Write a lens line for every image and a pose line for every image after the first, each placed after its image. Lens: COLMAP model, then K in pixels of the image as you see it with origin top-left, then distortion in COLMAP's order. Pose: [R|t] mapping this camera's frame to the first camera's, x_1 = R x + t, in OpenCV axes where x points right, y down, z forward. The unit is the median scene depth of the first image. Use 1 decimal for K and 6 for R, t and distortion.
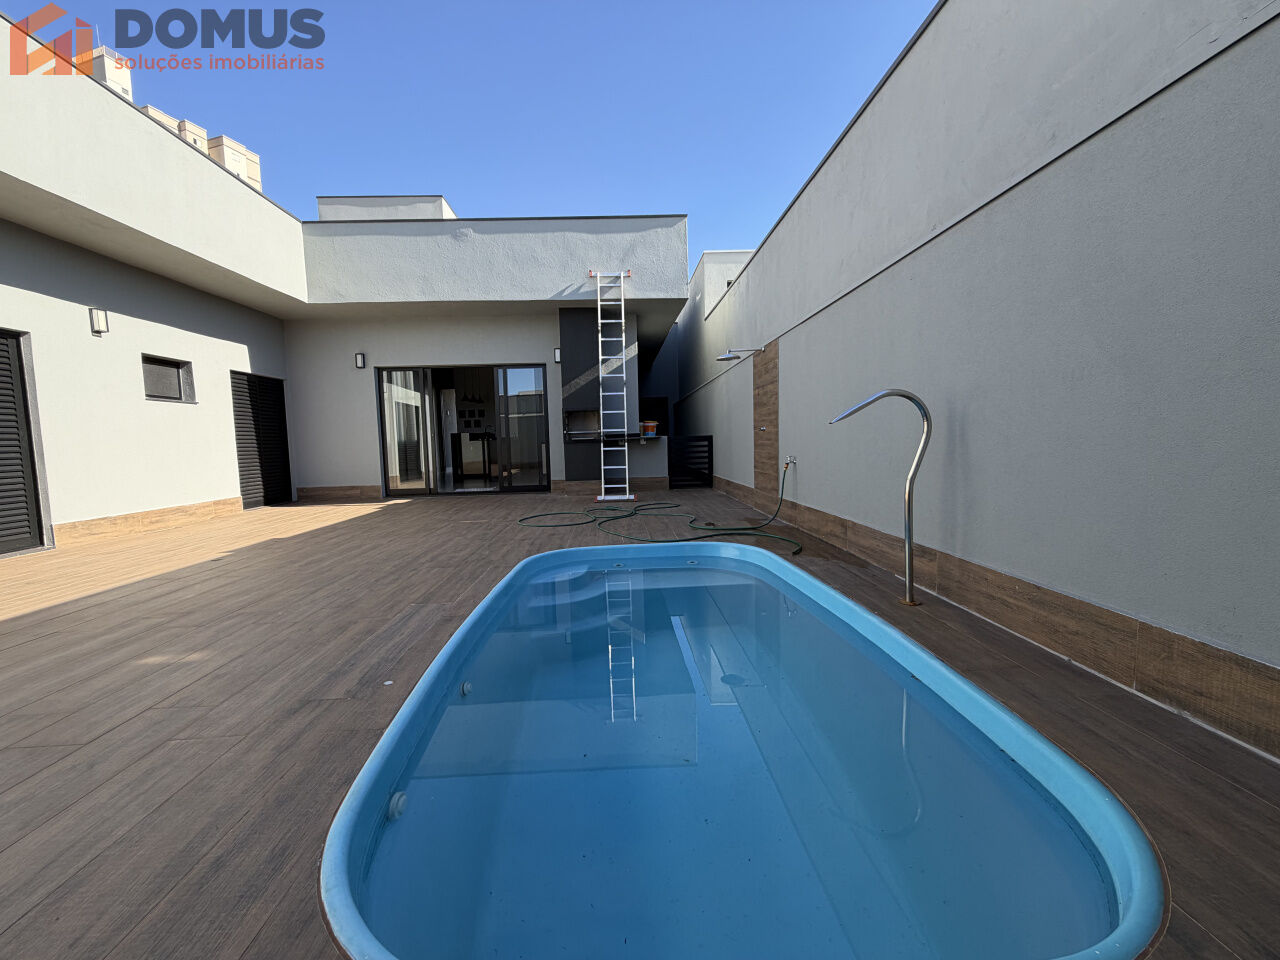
lens RADIAL K [[510.6, 0, 635.1], [0, 510.6, 478.7], [0, 0, 1]] dist [-0.001234, -0.000373]
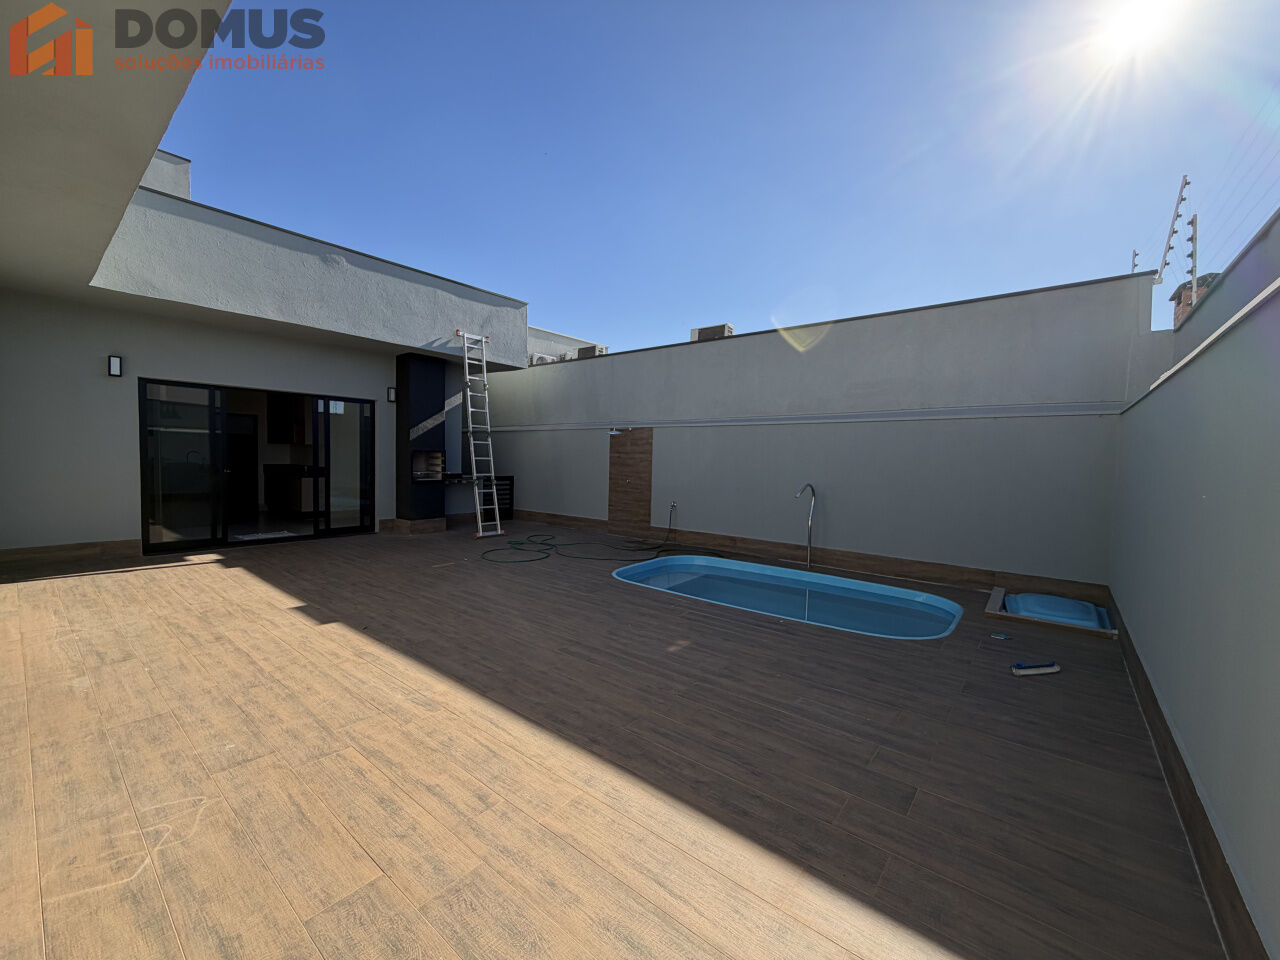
lens RADIAL K [[510.6, 0, 636.7], [0, 510.6, 480.5], [0, 0, 1]] dist [-0.001234, -0.000373]
pose [[0.660732, 0.008210, 0.750577, -0.666427], [0.015478, 0.999579, -0.024559, -0.047946], [-0.750463, 0.027844, 0.660326, -0.013738]]
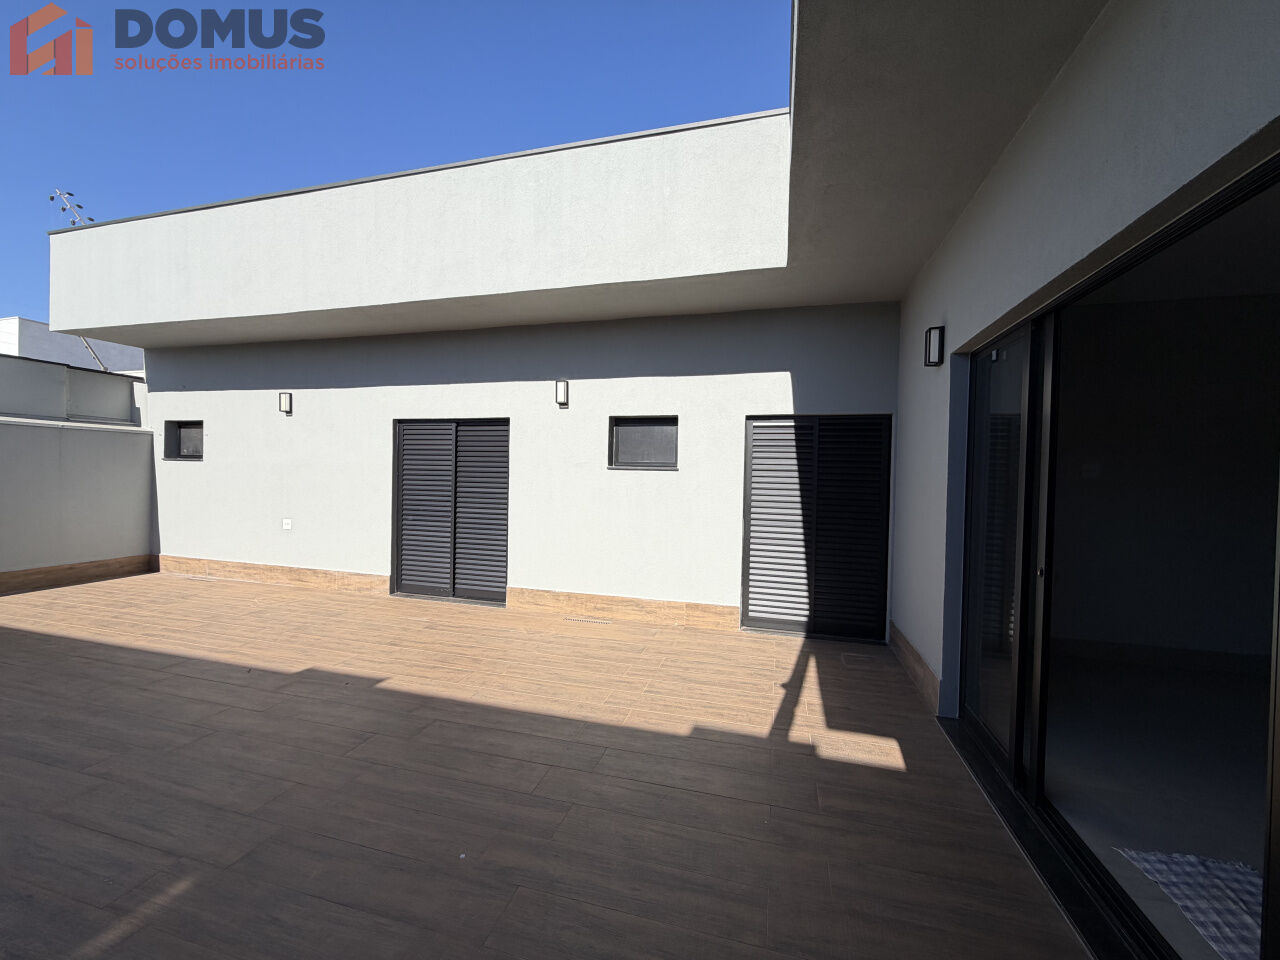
lens RADIAL K [[510.6, 0, 638.4], [0, 510.6, 476.5], [0, 0, 1]] dist [-0.001234, -0.000373]
pose [[-0.303050, 0.026463, -0.952607, -0.108696], [-0.084879, 0.994892, 0.054640, -0.153157], [0.949187, 0.097415, -0.299255, 1.030258]]
